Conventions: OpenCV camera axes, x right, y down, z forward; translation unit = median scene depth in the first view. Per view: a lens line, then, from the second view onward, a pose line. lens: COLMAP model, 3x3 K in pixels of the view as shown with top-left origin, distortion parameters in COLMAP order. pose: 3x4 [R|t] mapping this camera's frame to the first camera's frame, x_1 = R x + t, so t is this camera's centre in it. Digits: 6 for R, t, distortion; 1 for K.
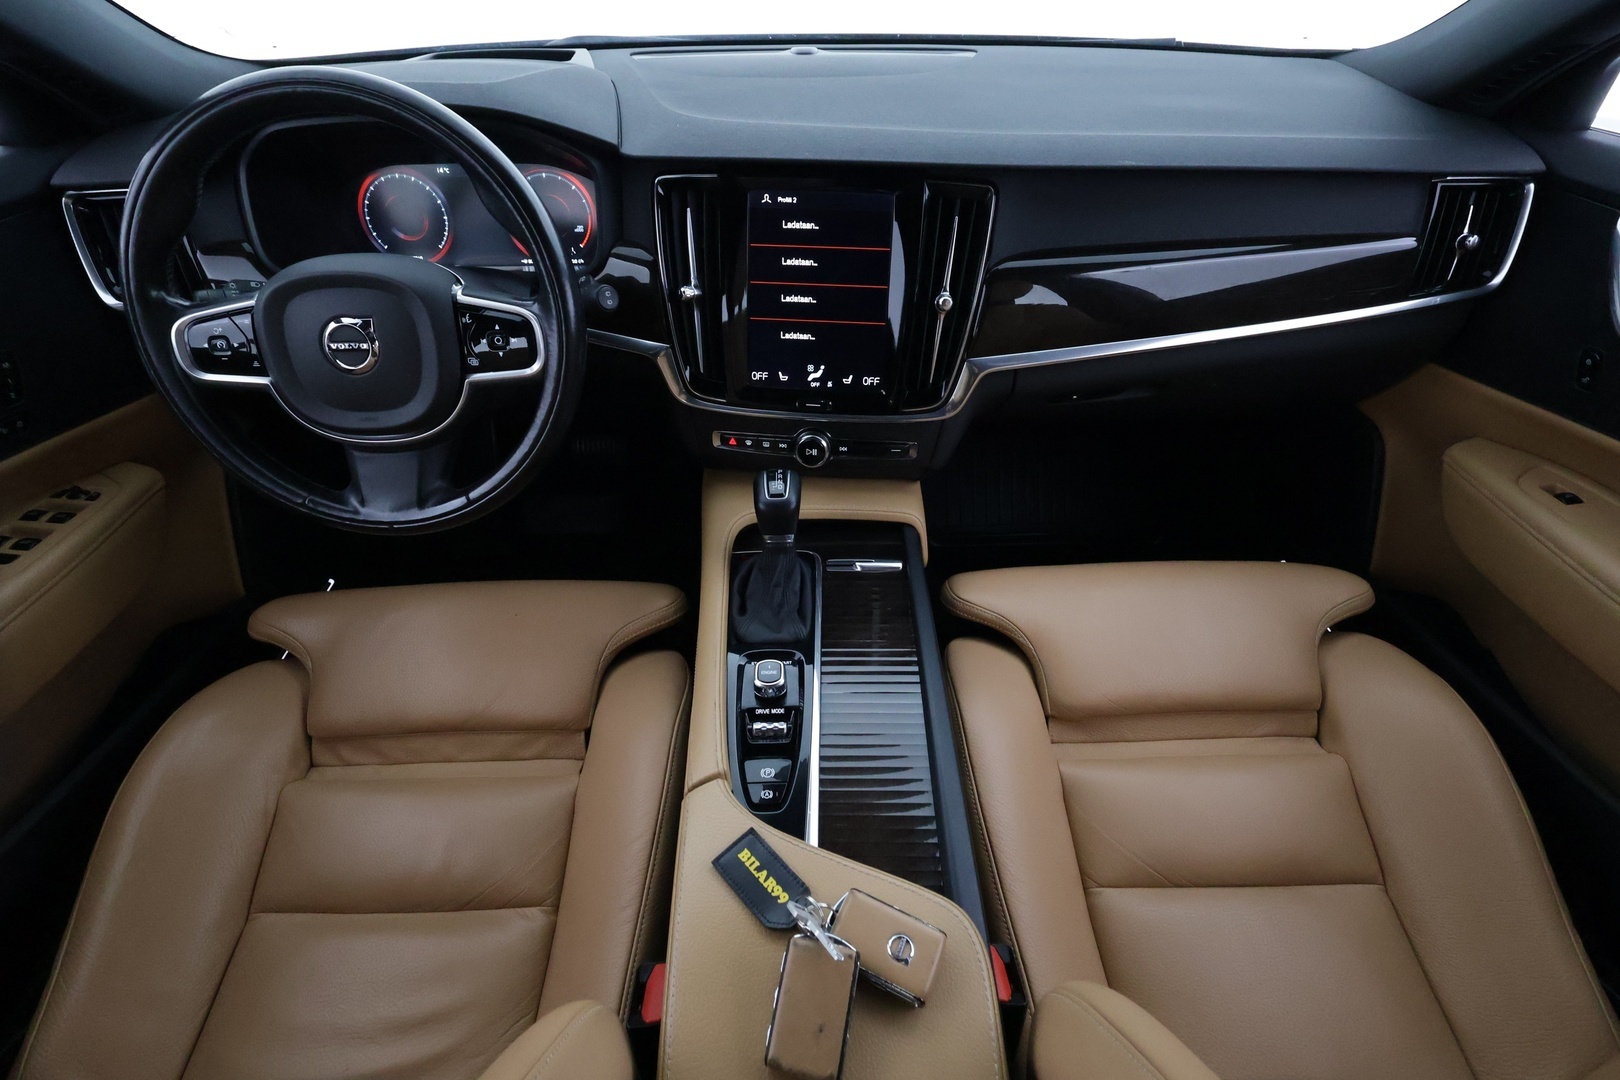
lens RADIAL K [[760.1, 0, 810.0], [0, 760.1, 540.0], [0, 0, 1]] dist [0.001644, 0.000988]
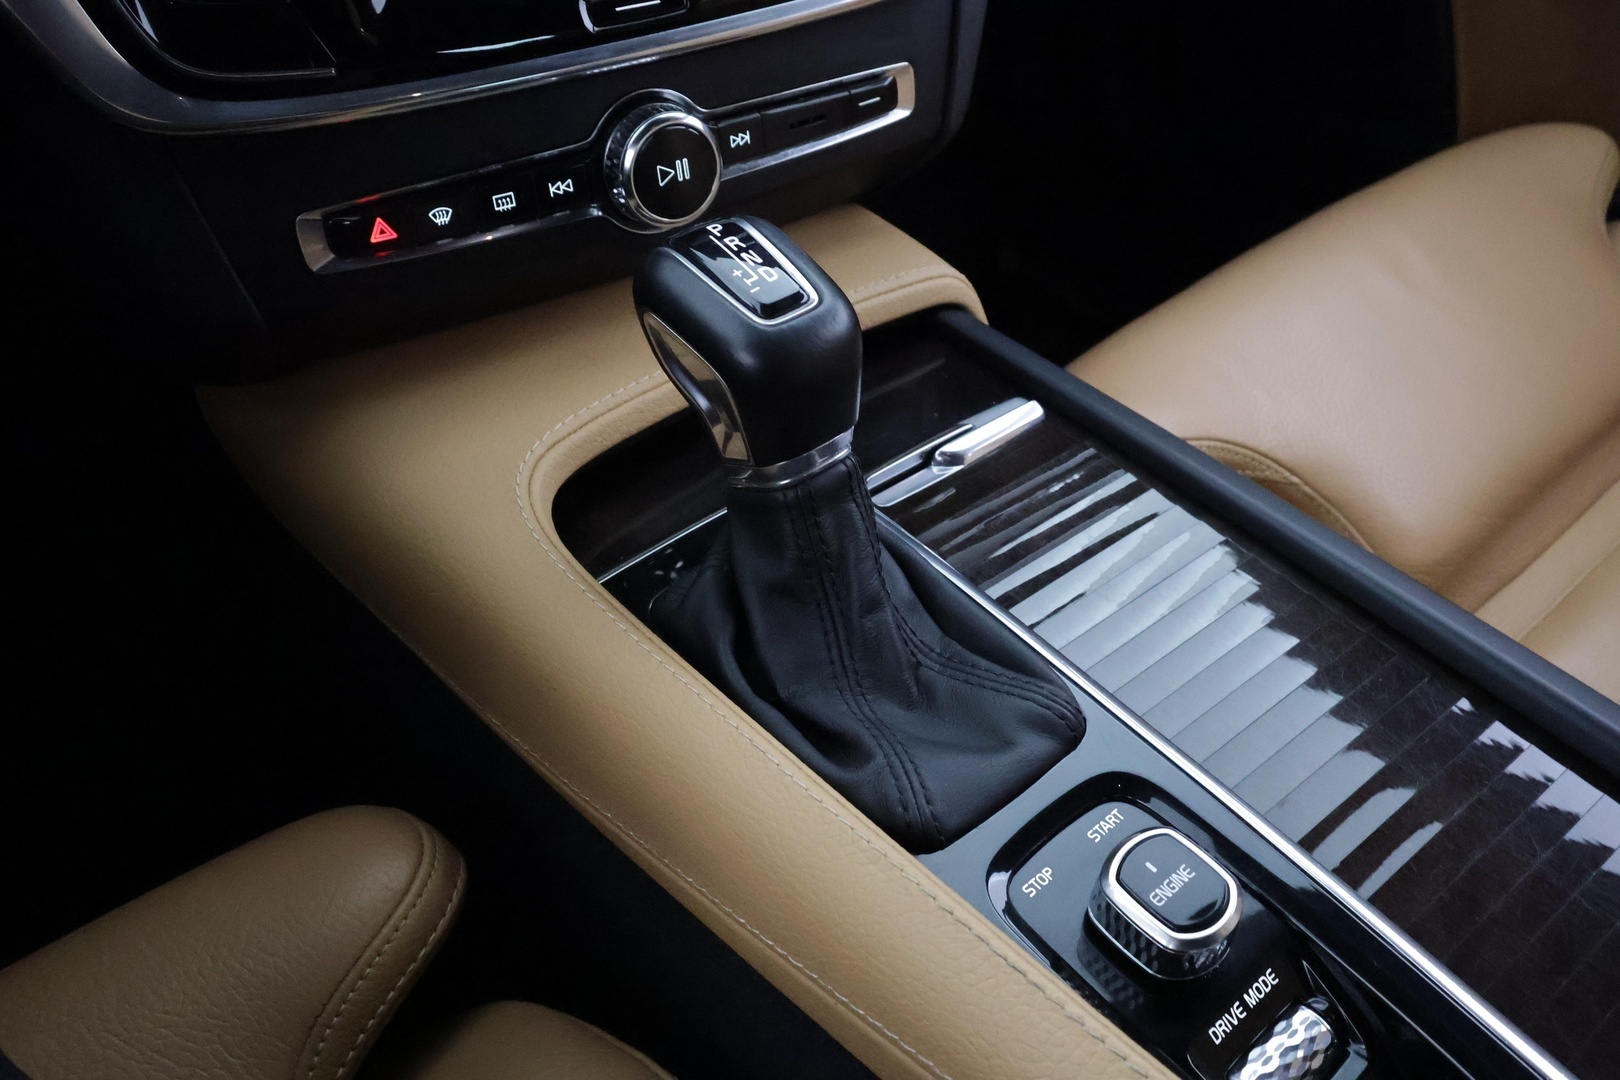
lens RADIAL K [[1291.0, 0, 810.5], [0, 1291.0, 552.3], [0, 0, 1]] dist [0.009042, -0.010717]
pose [[0.784498, -0.412655, 0.462902, -0.263628], [0.369445, 0.910532, 0.185584, -0.054855], [-0.498070, 0.025427, 0.866764, 0.547653]]
